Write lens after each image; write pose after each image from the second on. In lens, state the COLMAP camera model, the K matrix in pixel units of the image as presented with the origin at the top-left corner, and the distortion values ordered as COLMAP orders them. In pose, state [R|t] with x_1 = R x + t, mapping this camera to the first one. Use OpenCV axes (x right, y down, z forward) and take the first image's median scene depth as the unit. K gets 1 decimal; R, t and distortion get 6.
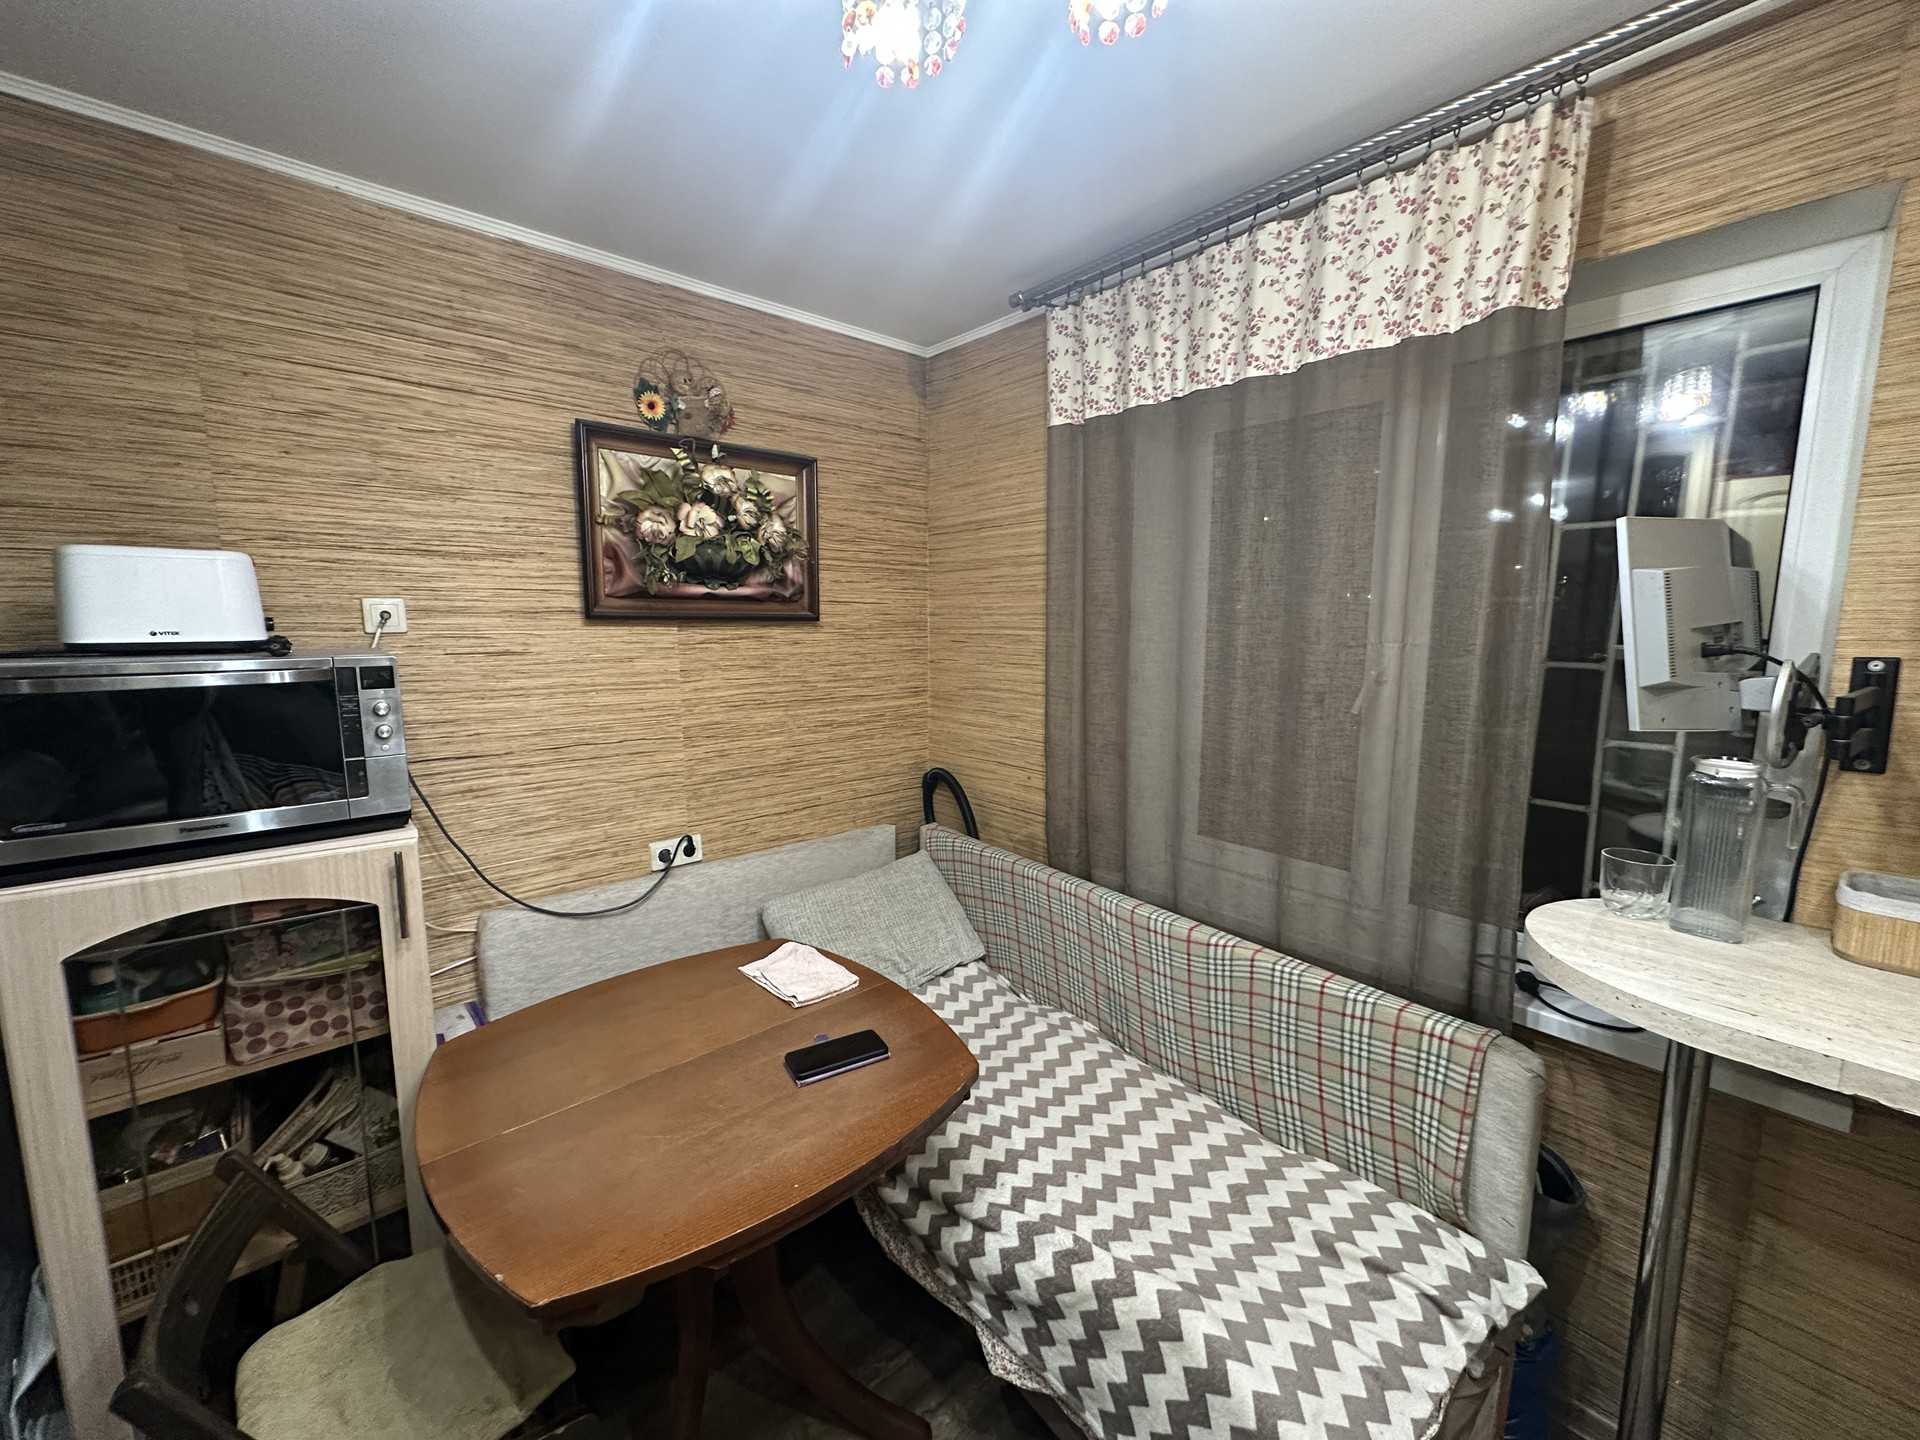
lens RADIAL K [[765.2, 0, 960.2], [0, 765.2, 719.6], [0, 0, 1]] dist [-0.000881, 0.000142]
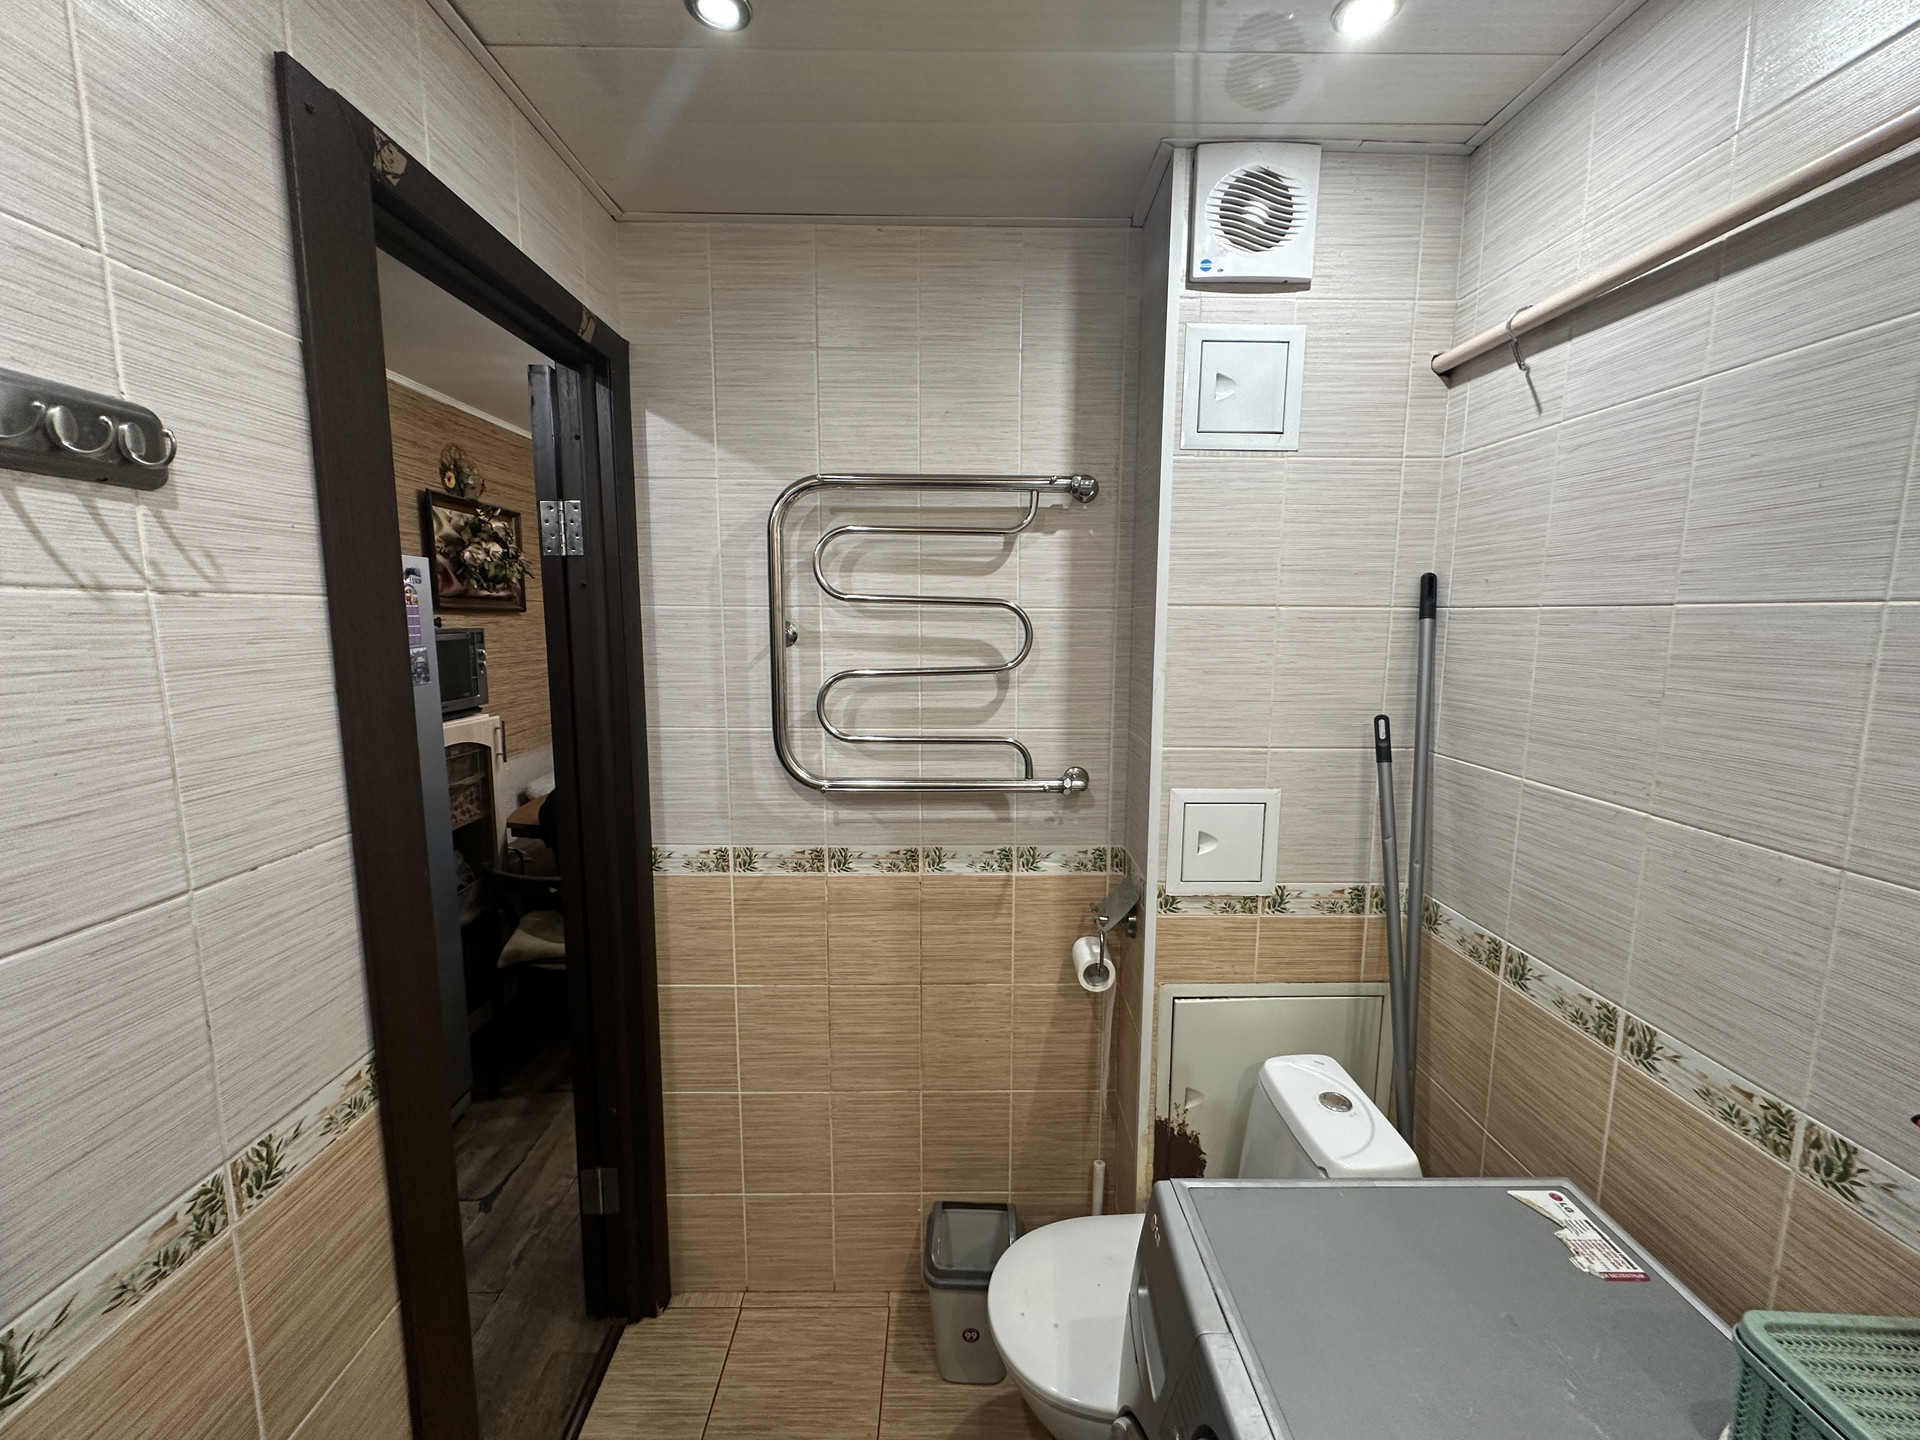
lens RADIAL K [[765.2, 0, 955.2], [0, 765.2, 721.7], [0, 0, 1]] dist [-0.000881, 0.000142]
pose [[0.649250, -0.103045, 0.753563, -1.081529], [0.096244, 0.993946, 0.052995, 0.132977], [-0.754461, 0.038119, 0.655237, -0.948602]]
